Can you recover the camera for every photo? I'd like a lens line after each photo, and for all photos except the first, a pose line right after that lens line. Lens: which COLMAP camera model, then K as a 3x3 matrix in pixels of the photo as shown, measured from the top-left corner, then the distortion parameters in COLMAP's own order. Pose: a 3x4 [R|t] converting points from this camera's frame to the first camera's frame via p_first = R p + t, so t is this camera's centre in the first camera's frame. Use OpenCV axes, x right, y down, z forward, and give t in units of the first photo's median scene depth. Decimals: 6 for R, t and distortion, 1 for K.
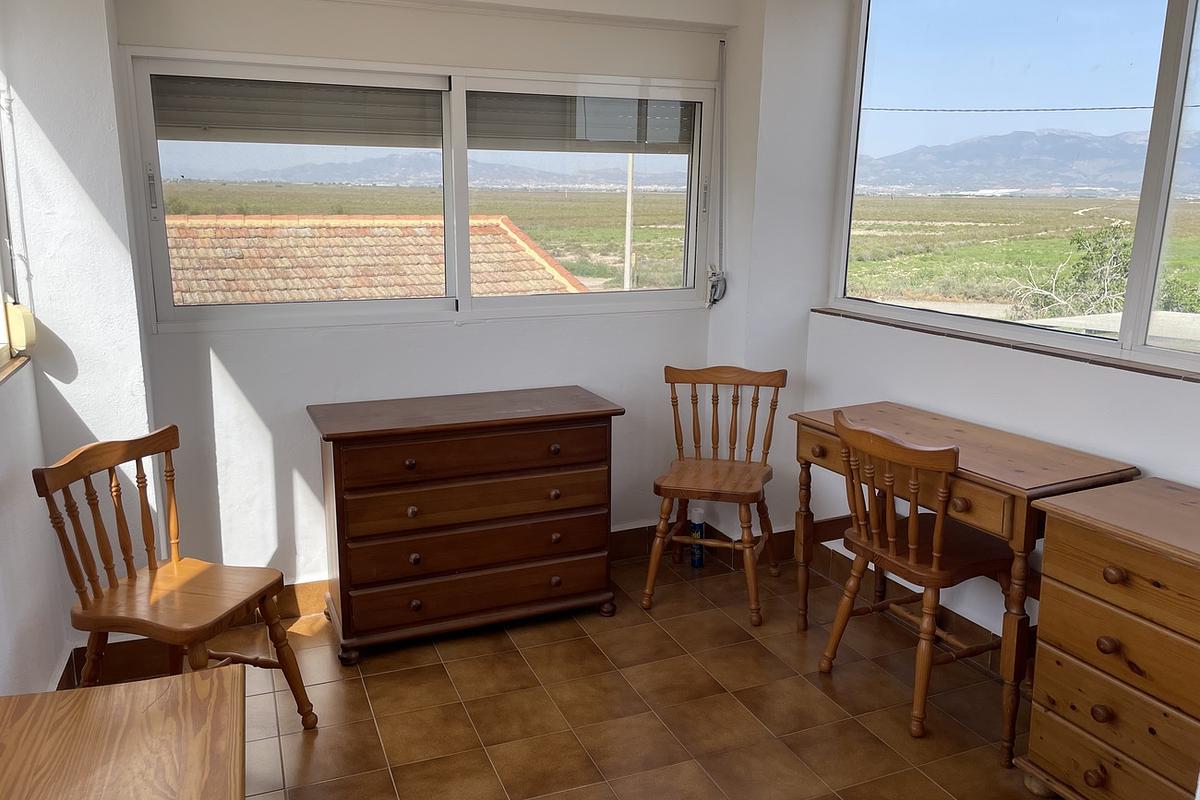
lens RADIAL K [[891.9, 0, 600.0], [0, 891.9, 400.0], [0, 0, 1]] dist [0.086847, -0.120944]
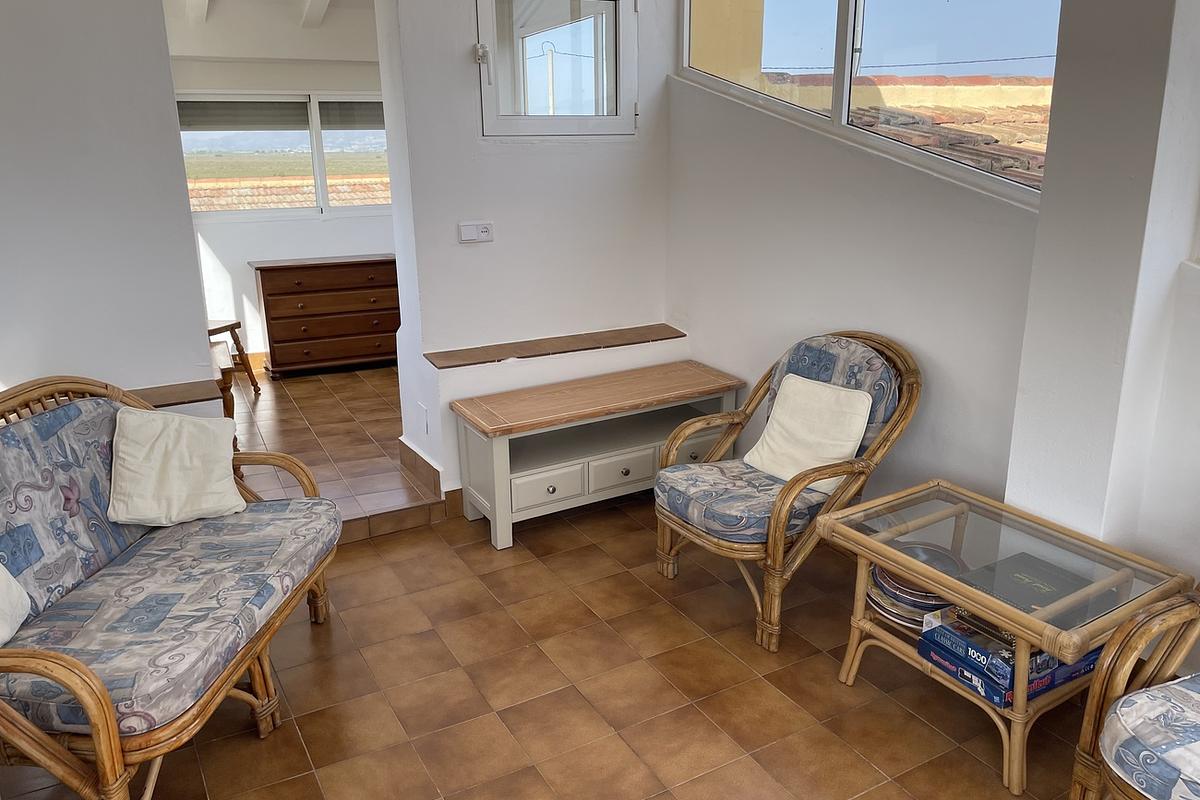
lens RADIAL K [[891.9, 0, 600.0], [0, 891.9, 400.0], [0, 0, 1]] dist [0.086847, -0.120944]
pose [[0.998198, -0.041267, 0.043555, 0.359492], [0.039412, 0.998313, 0.042633, 0.258565], [-0.045241, -0.040839, 0.998141, -1.059884]]
